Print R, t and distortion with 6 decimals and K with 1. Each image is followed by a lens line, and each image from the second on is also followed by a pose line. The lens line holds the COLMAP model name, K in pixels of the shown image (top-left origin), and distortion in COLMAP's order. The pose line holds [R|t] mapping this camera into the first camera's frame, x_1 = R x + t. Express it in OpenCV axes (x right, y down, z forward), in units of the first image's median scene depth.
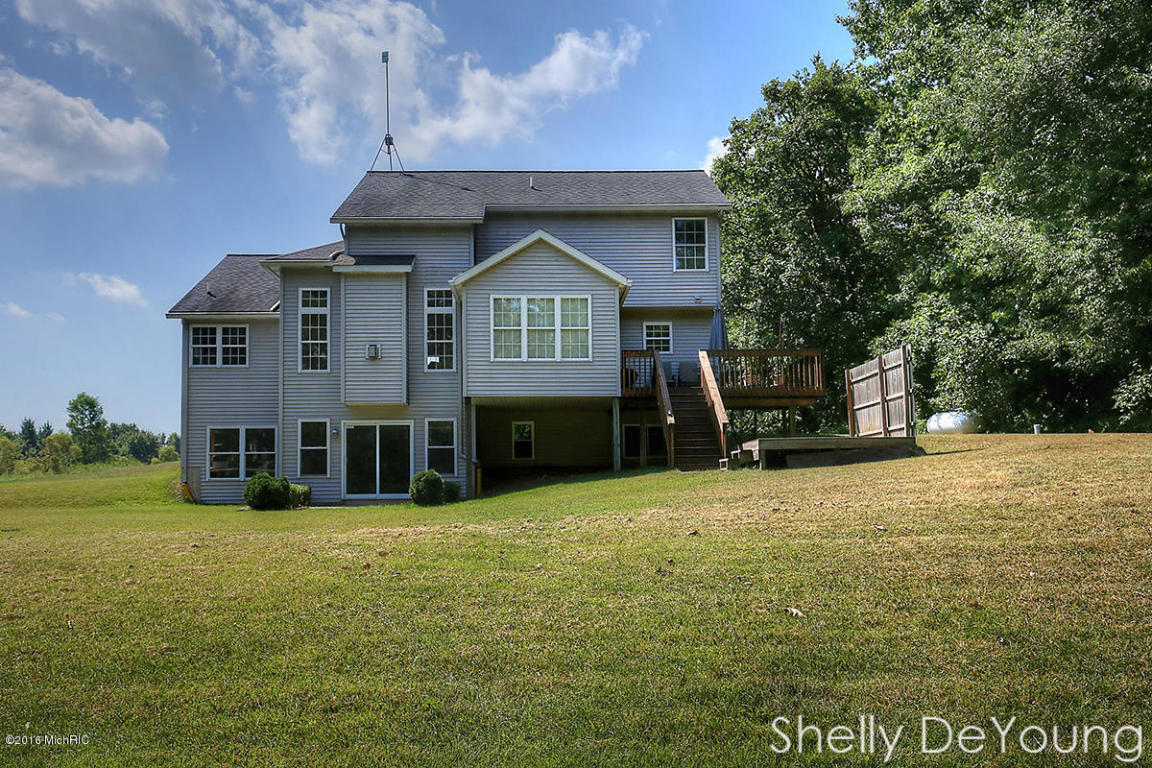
lens RADIAL K [[1020.9, 0, 575.1], [0, 1020.9, 383.6], [0, 0, 1]] dist [0.005498, 0.000712]
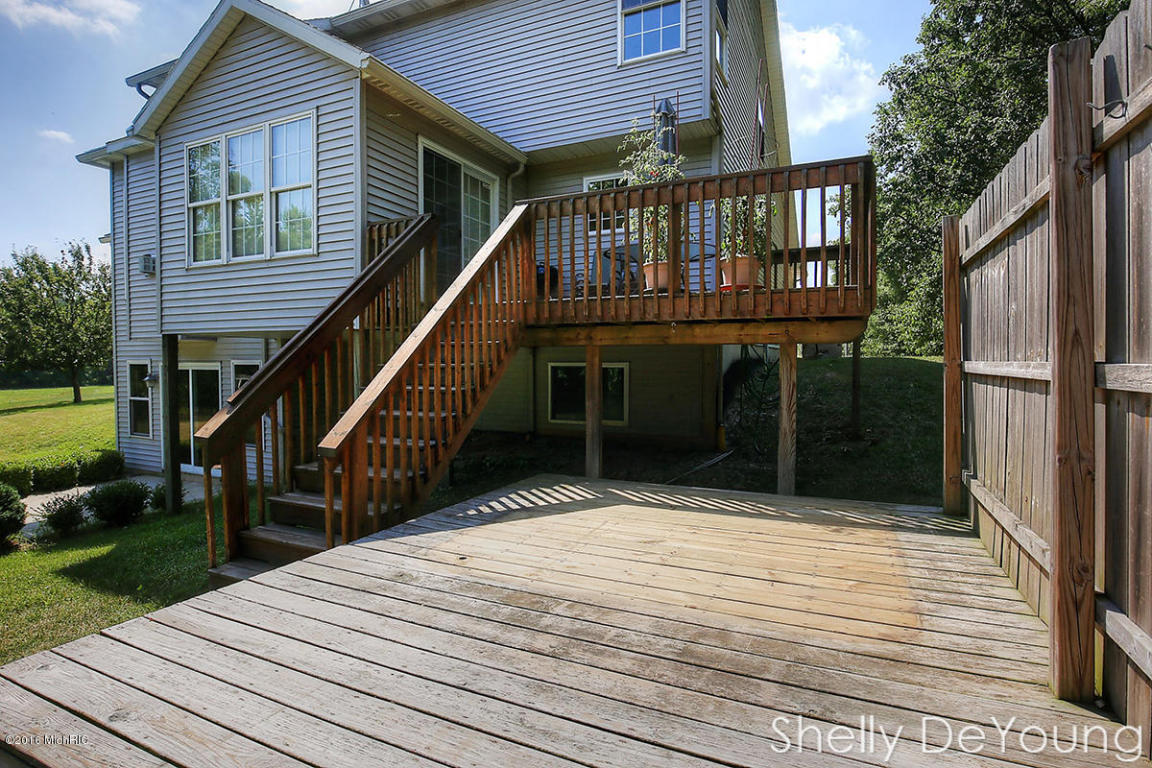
lens RADIAL K [[591.1, 0, 575.7], [0, 591.1, 378.9], [0, 0, 1]] dist [-0.002745, -0.000131]
pose [[0.891508, 0.021632, -0.452488, 0.232437], [0.050942, 0.987736, 0.147590, 0.000138], [0.450132, -0.154628, 0.879472, 0.762581]]
